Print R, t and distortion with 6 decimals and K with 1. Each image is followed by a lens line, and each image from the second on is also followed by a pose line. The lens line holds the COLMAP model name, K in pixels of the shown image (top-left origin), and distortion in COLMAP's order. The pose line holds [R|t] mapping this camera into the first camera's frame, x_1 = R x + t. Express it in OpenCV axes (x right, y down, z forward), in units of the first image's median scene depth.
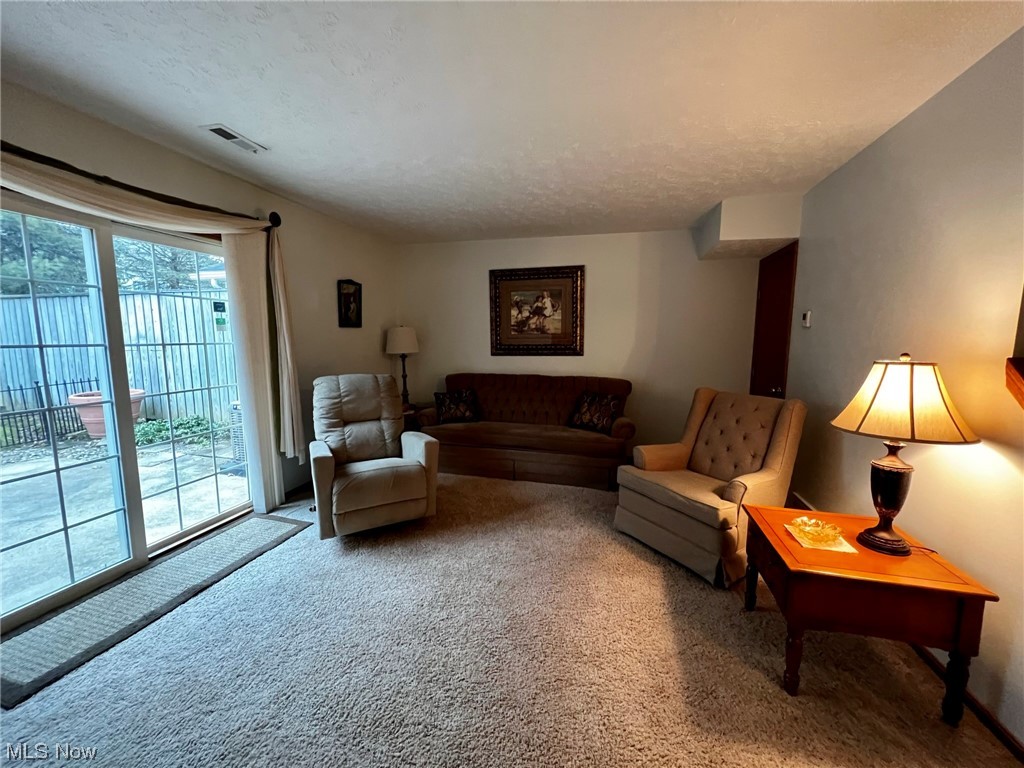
lens RADIAL K [[406.2, 0, 512.1], [0, 406.2, 385.7], [0, 0, 1]] dist [-0.000919, 0.000209]
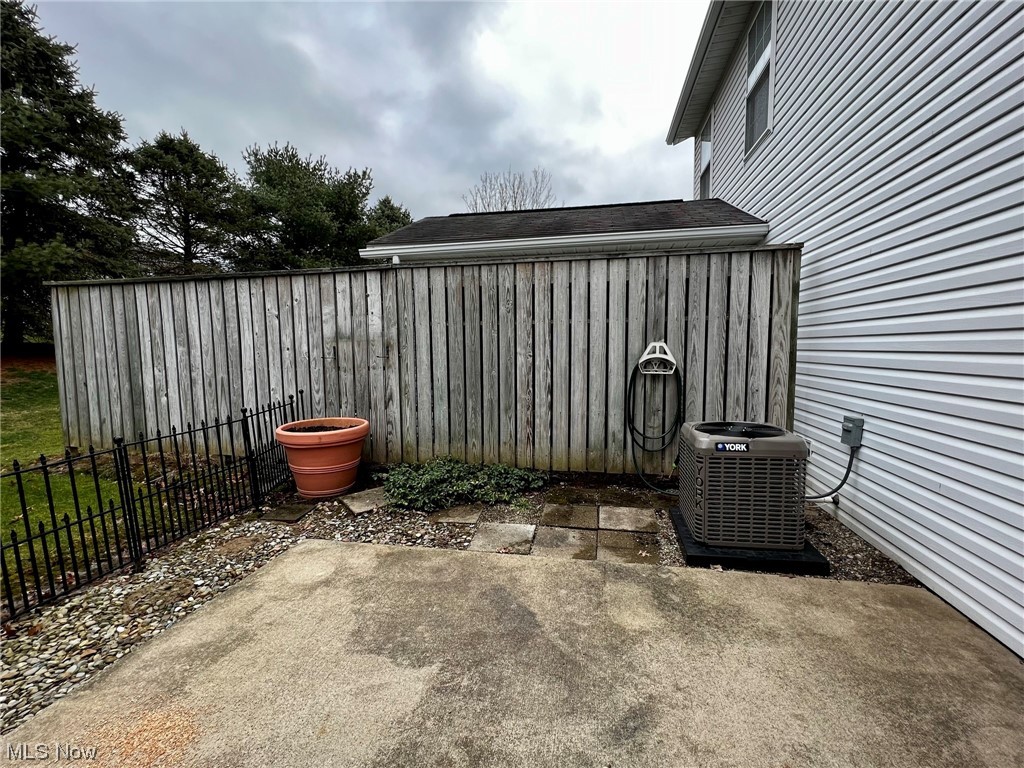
lens RADIAL K [[454.4, 0, 508.8], [0, 454.4, 385.8], [0, 0, 1]] dist [-0.001705, 0.000201]
pose [[0.998570, -0.018574, 0.050125, -0.685263], [0.020374, 0.999158, -0.035624, -0.010107], [-0.049421, 0.036594, 0.998107, 0.254003]]
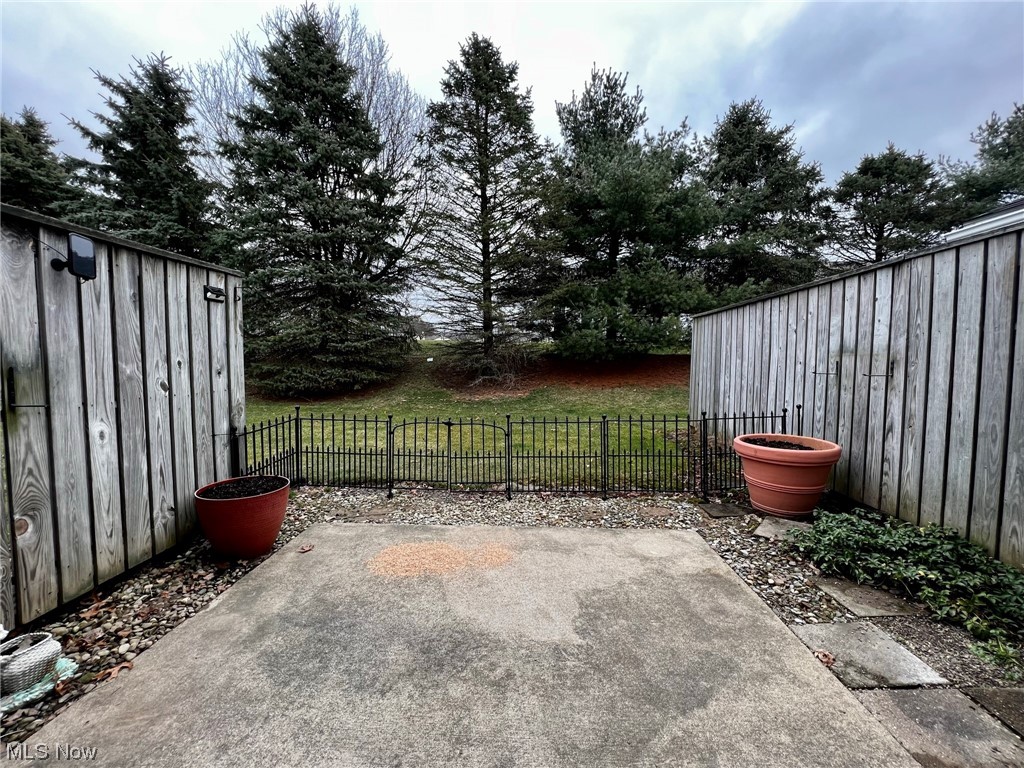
lens RADIAL K [[410.5, 0, 513.5], [0, 410.5, 386.1], [0, 0, 1]] dist [-0.000347, -0.001051]
pose [[0.197655, 0.060544, -0.978400, -0.435619], [-0.119930, 0.992087, 0.037163, -0.035887], [0.972908, 0.109994, 0.203352, 0.427930]]
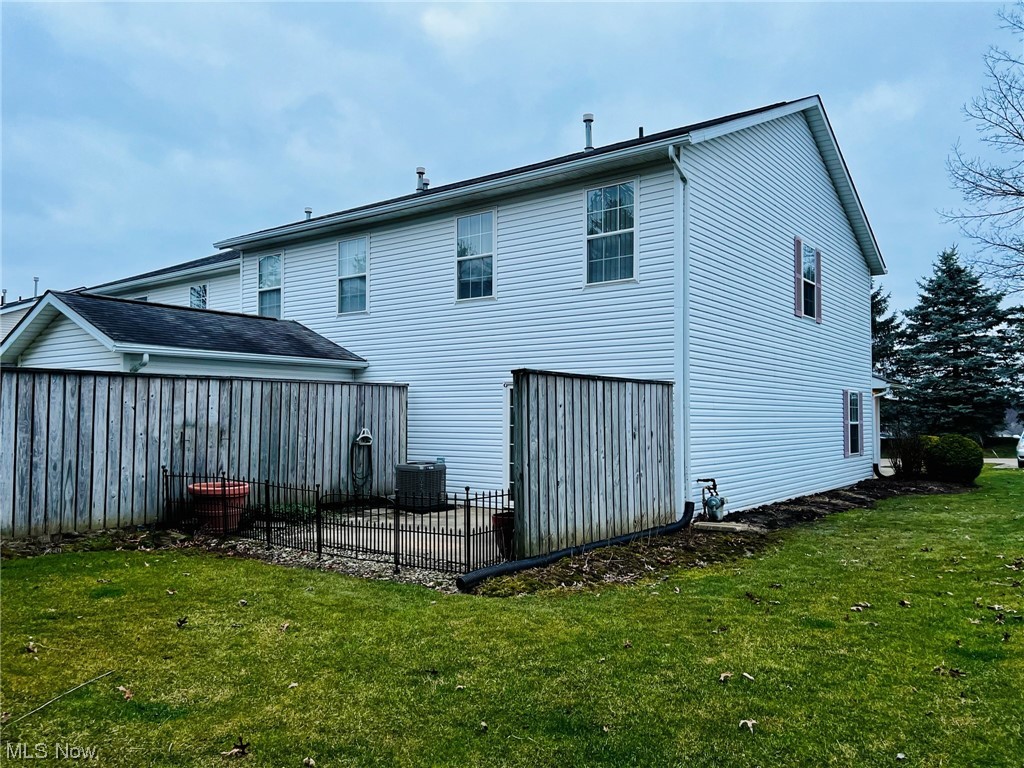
lens RADIAL K [[784.0, 0, 521.7], [0, 784.0, 379.1], [0, 0, 1]] dist [0.032157, -0.002498]
pose [[0.382710, 0.039836, 0.923009, -2.242247], [0.112807, 0.989580, -0.089482, 0.016966], [-0.916956, 0.138367, 0.374229, -0.332478]]
